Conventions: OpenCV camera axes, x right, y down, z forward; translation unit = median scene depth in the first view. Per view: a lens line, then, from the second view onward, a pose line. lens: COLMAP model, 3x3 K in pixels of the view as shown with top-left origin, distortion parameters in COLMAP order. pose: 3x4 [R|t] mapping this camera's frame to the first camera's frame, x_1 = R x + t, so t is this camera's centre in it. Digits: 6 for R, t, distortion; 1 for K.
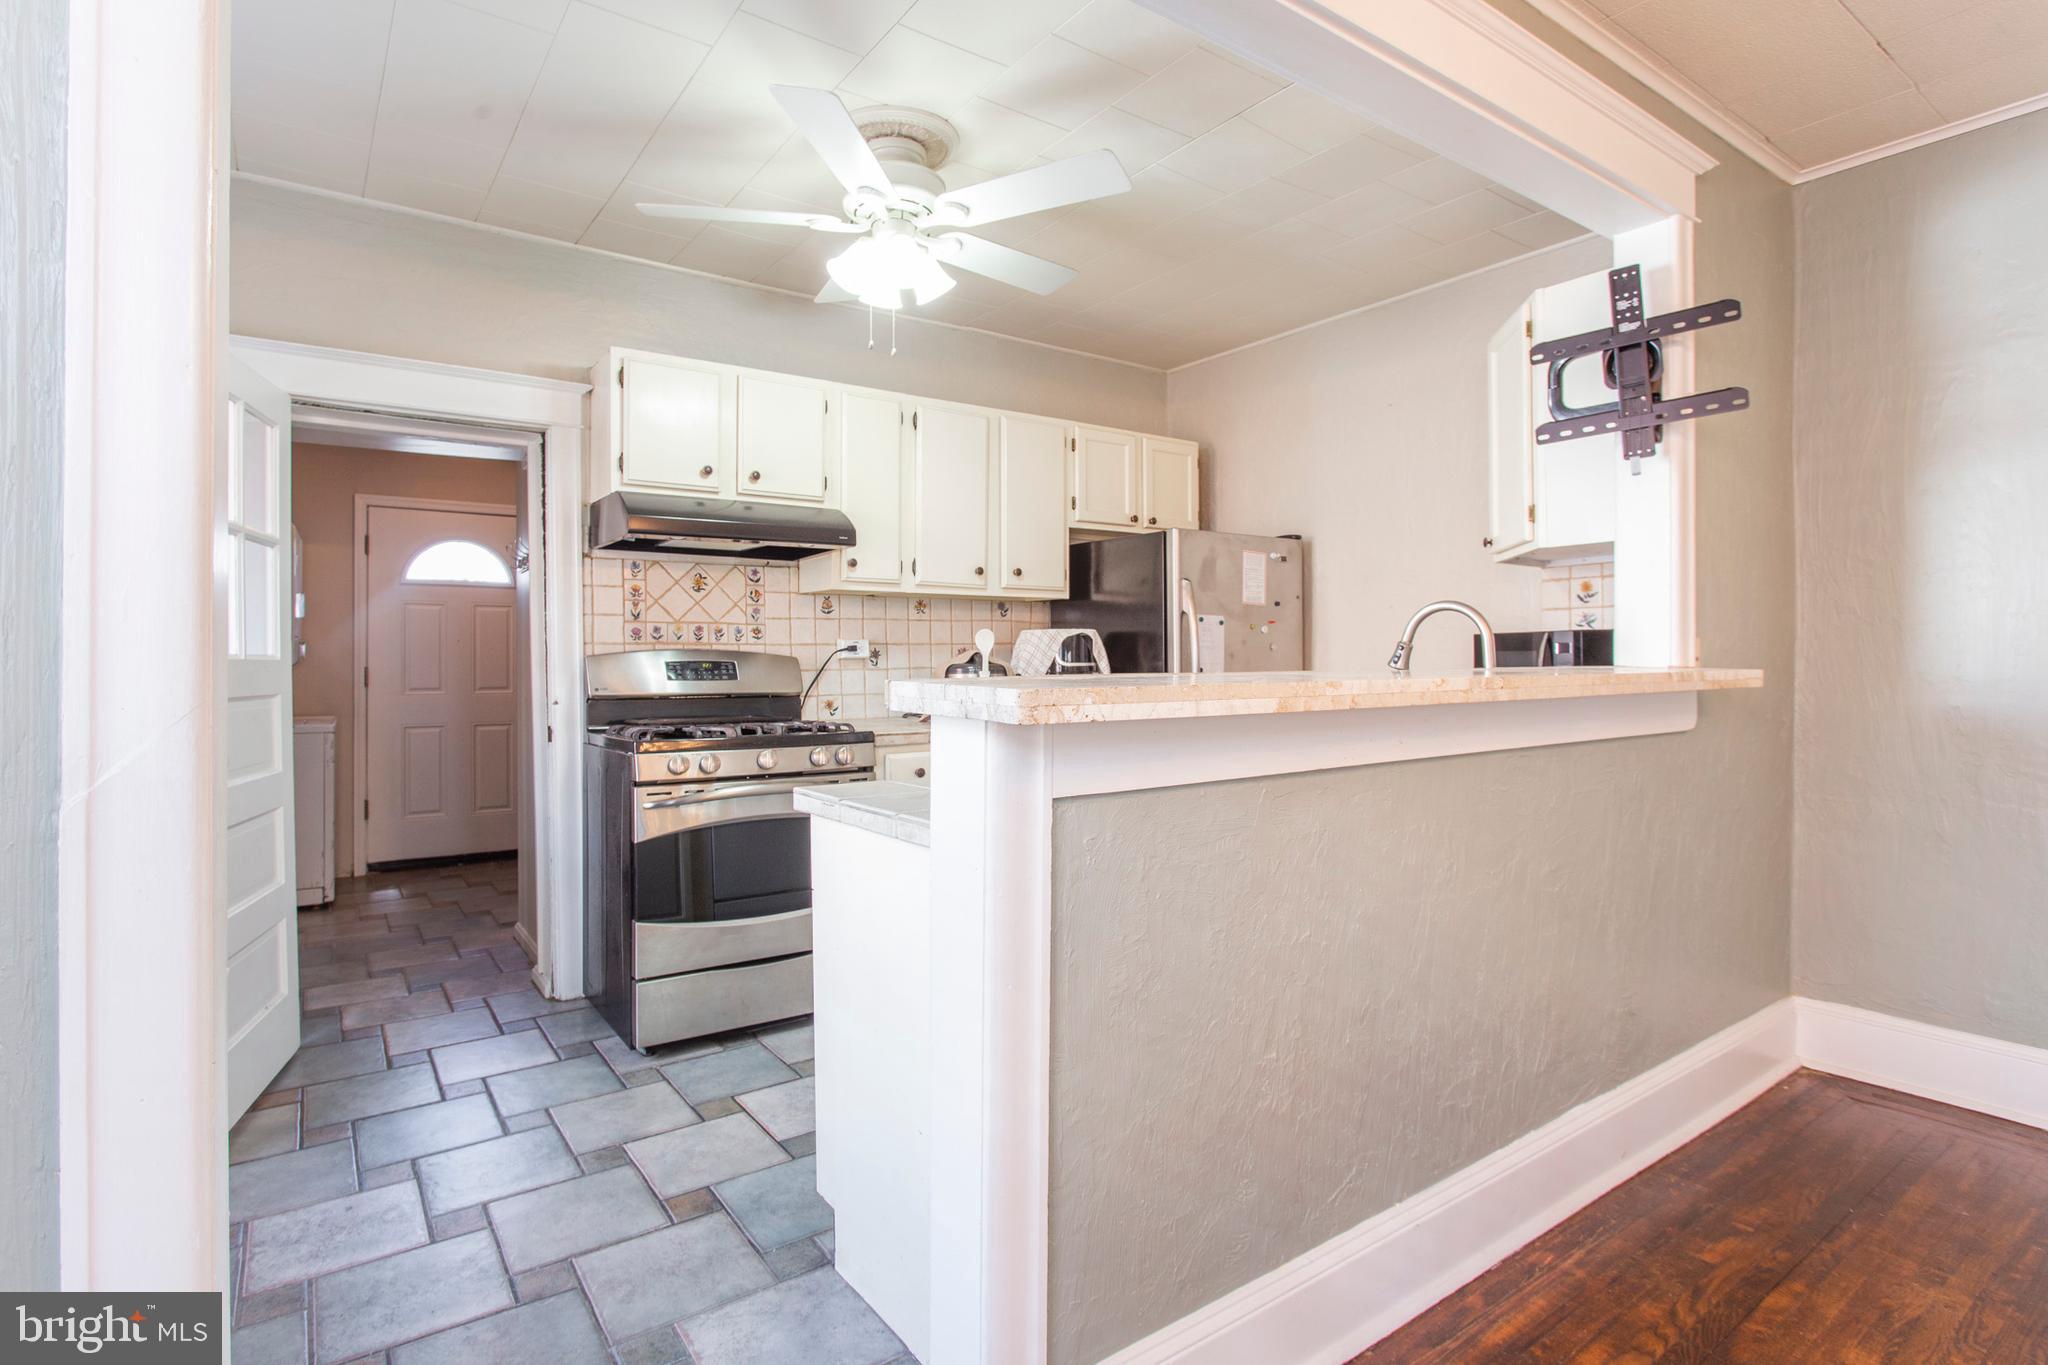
lens RADIAL K [[998.6, 0, 1011.9], [0, 998.6, 669.2], [0, 0, 1]] dist [-0.026624, 0.001354]
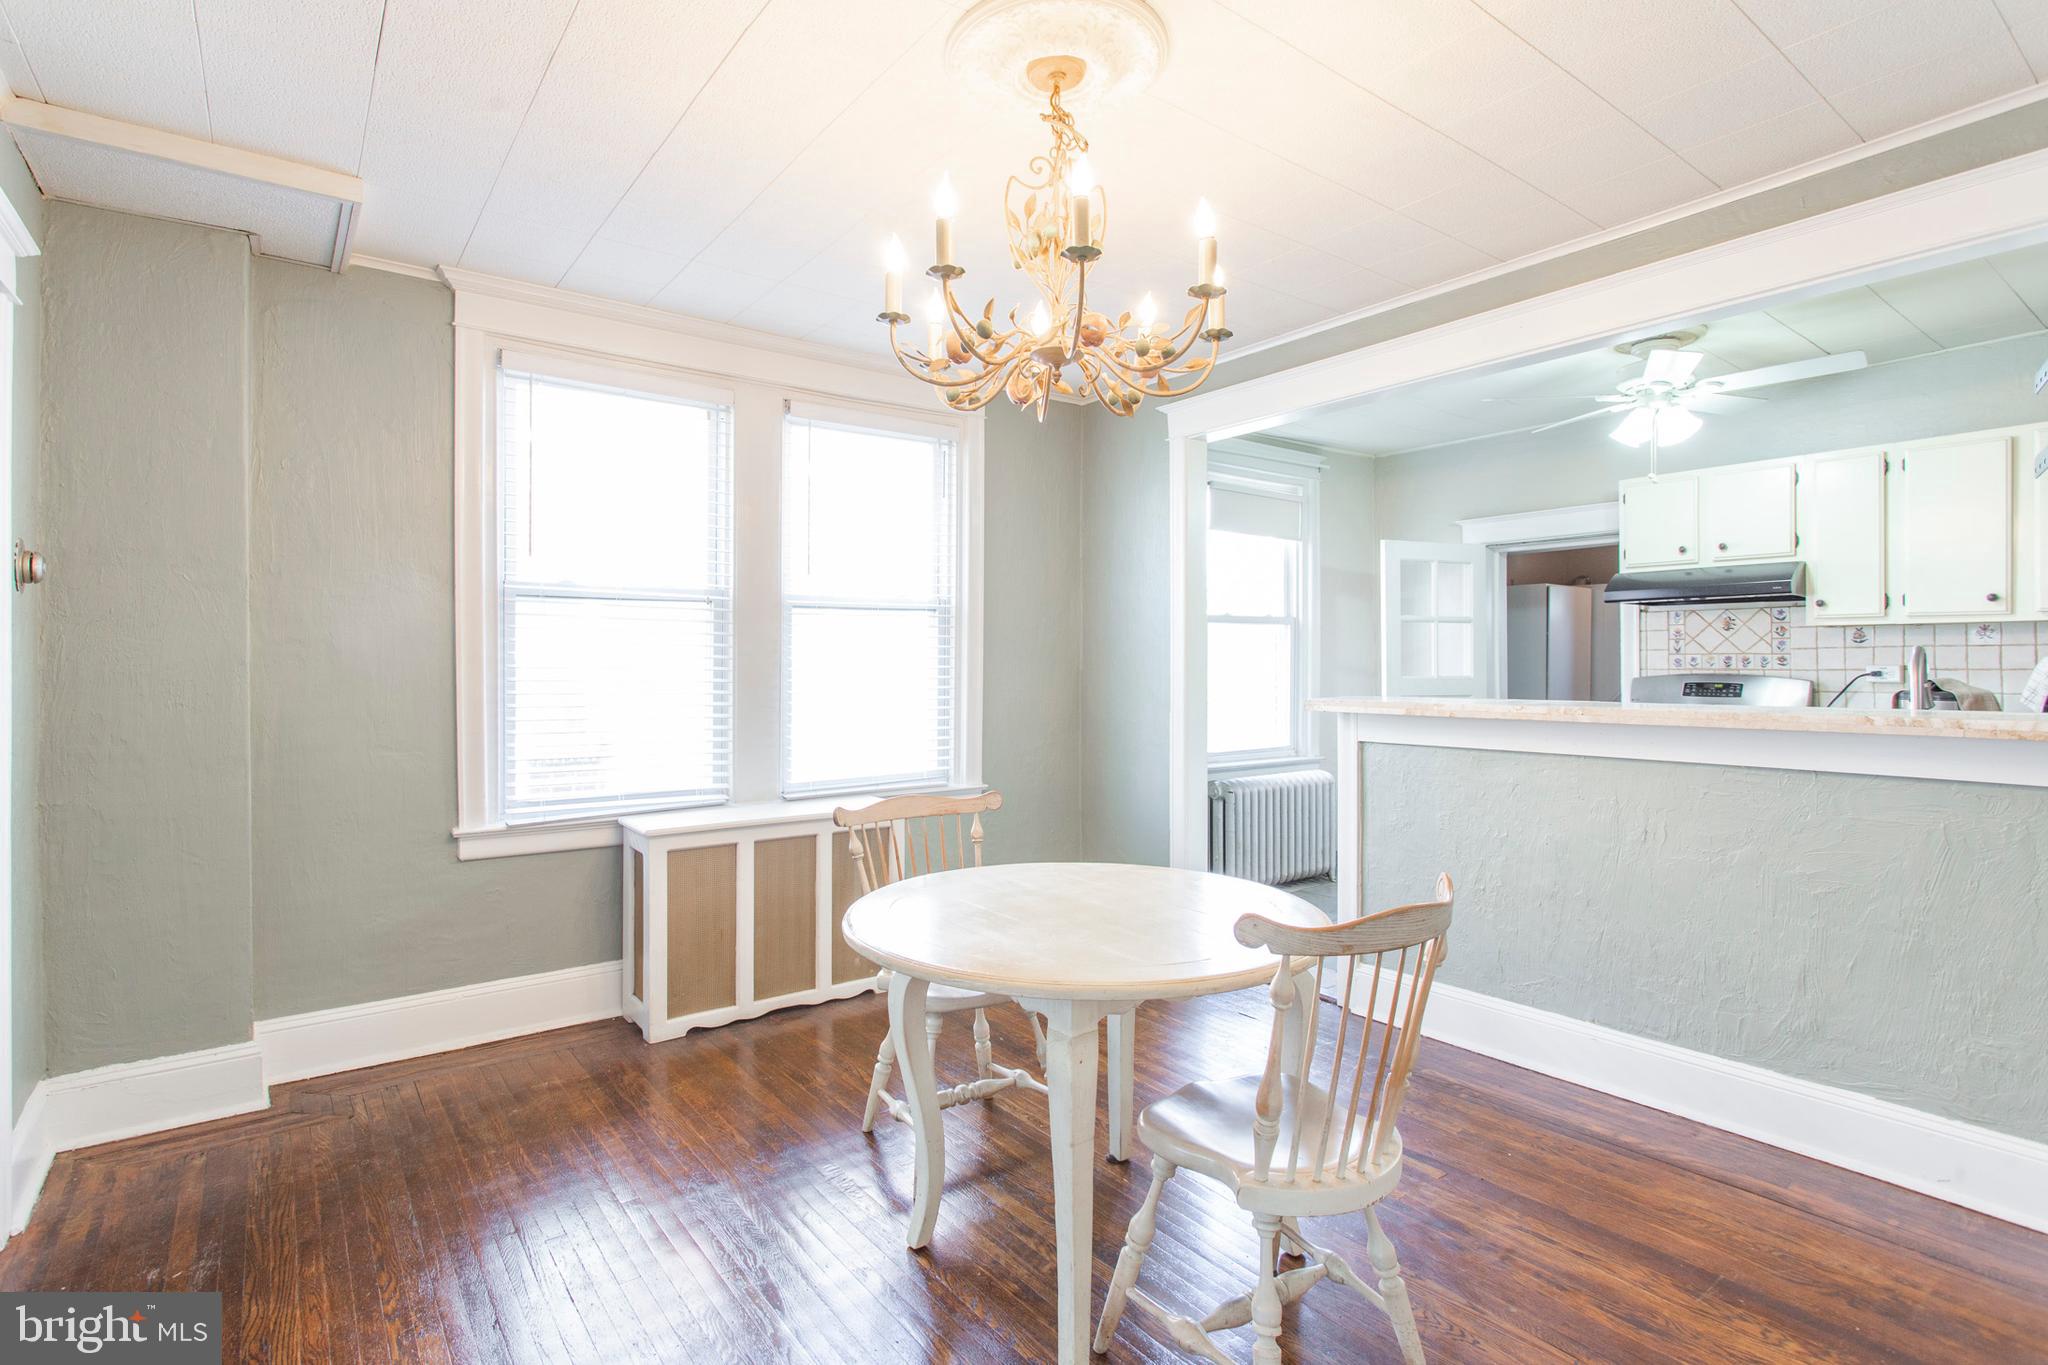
lens RADIAL K [[1013.0, 0, 994.7], [0, 1013.0, 661.3], [0, 0, 1]] dist [-0.018019, 0.006375]
pose [[0.017943, 0.000488, -0.999839, 1.038249], [-0.006116, 0.999981, 0.000378, -0.031239], [0.999820, 0.006108, 0.017945, -0.016894]]
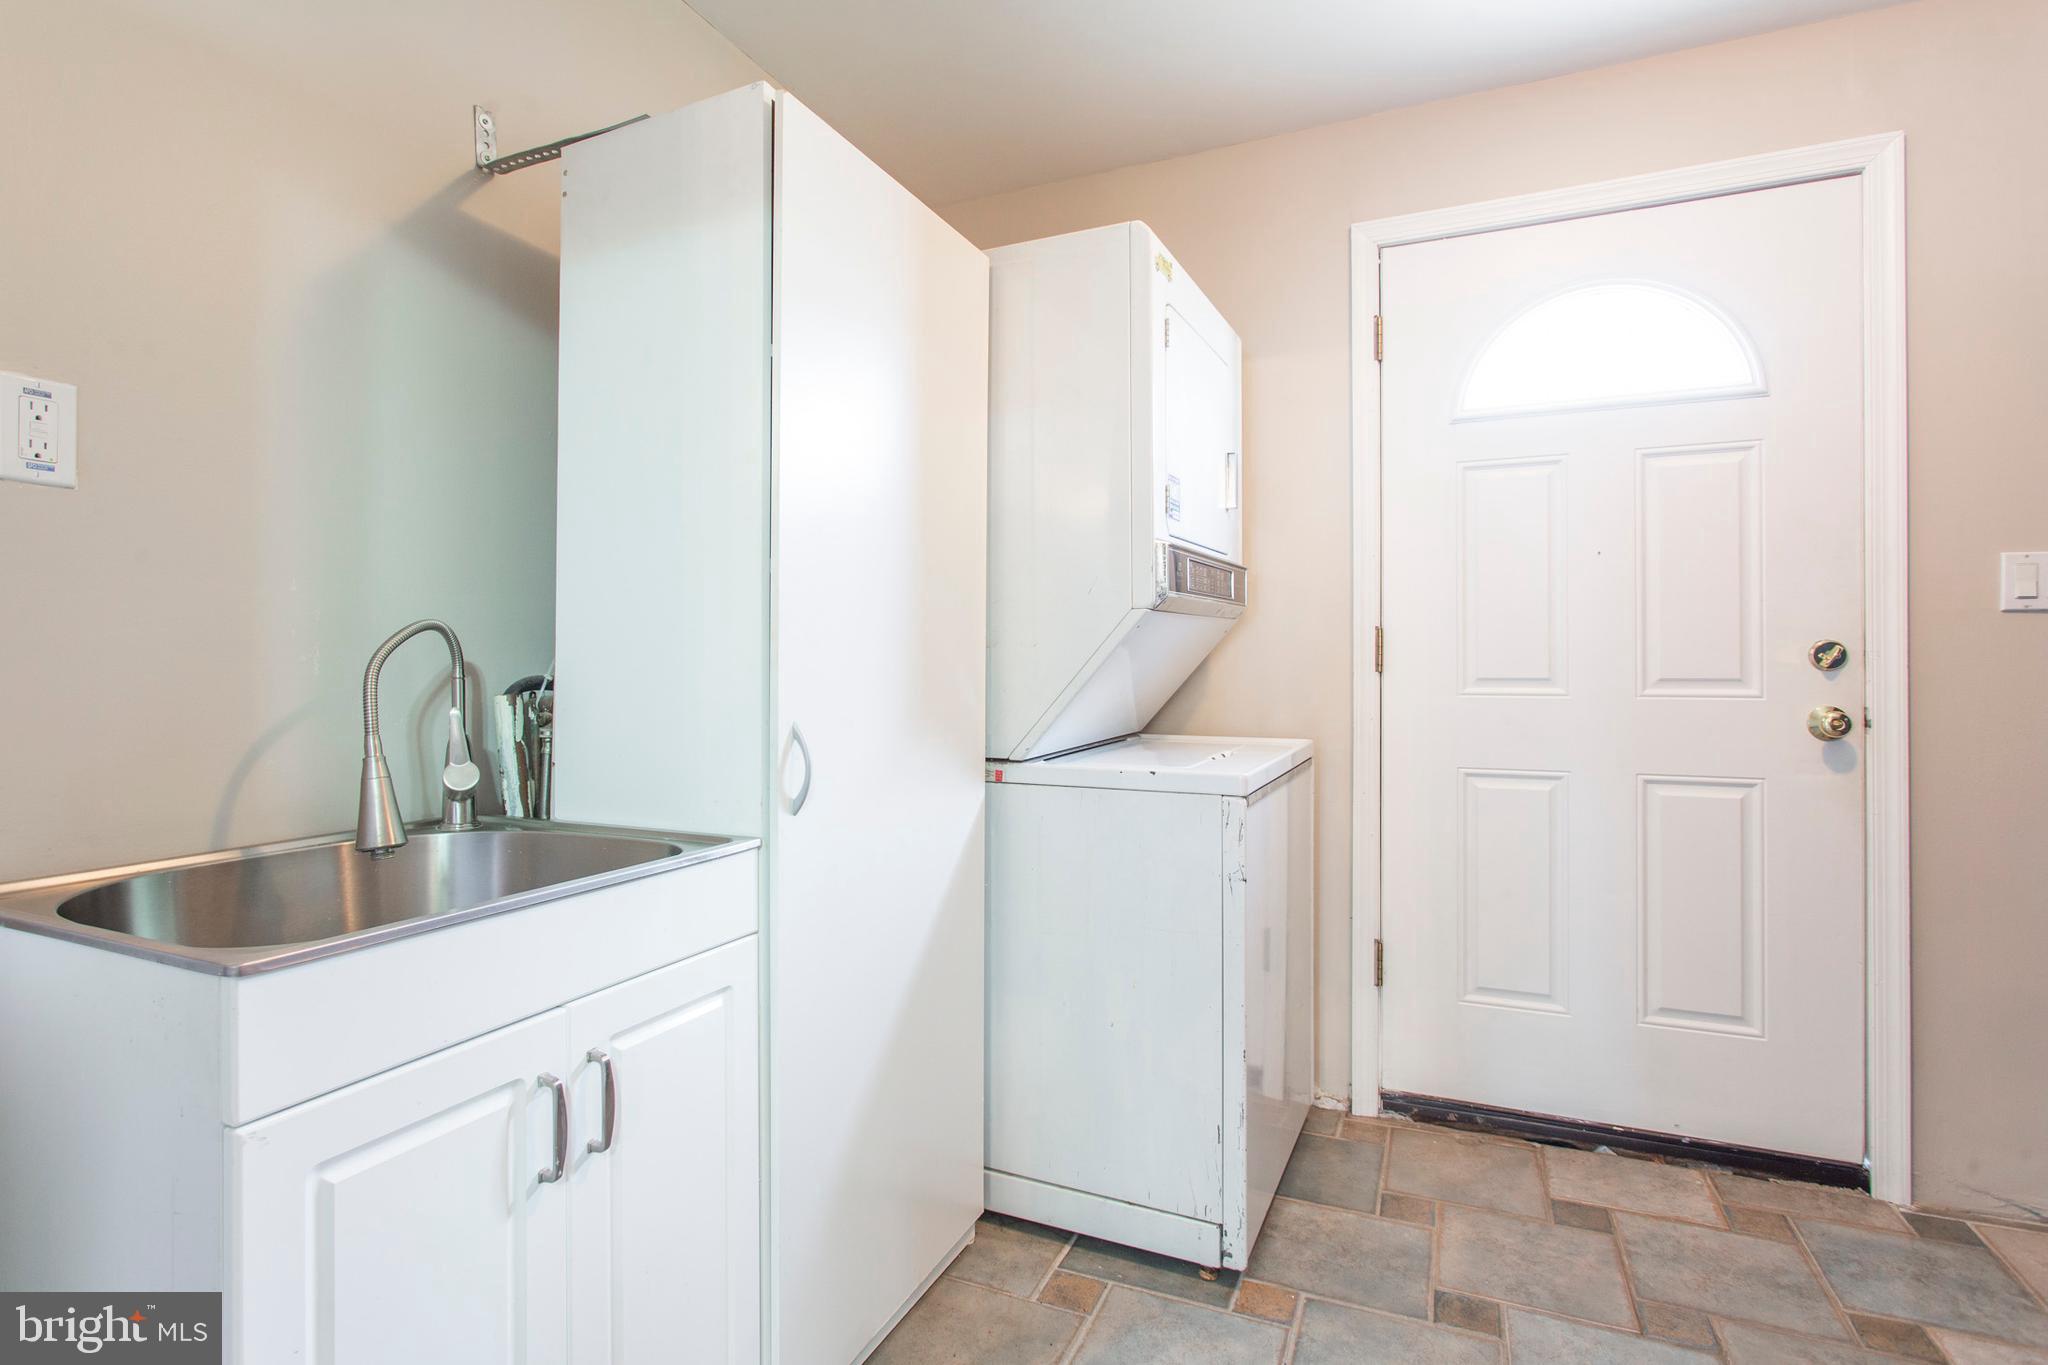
lens RADIAL K [[999.4, 0, 987.5], [0, 999.4, 668.2], [0, 0, 1]] dist [-0.021690, 0.008188]
pose [[0.504755, -0.007505, -0.863230, -0.549295], [-0.004607, 0.999925, -0.011387, 0.031235], [0.863251, 0.009725, 0.504682, 0.948825]]
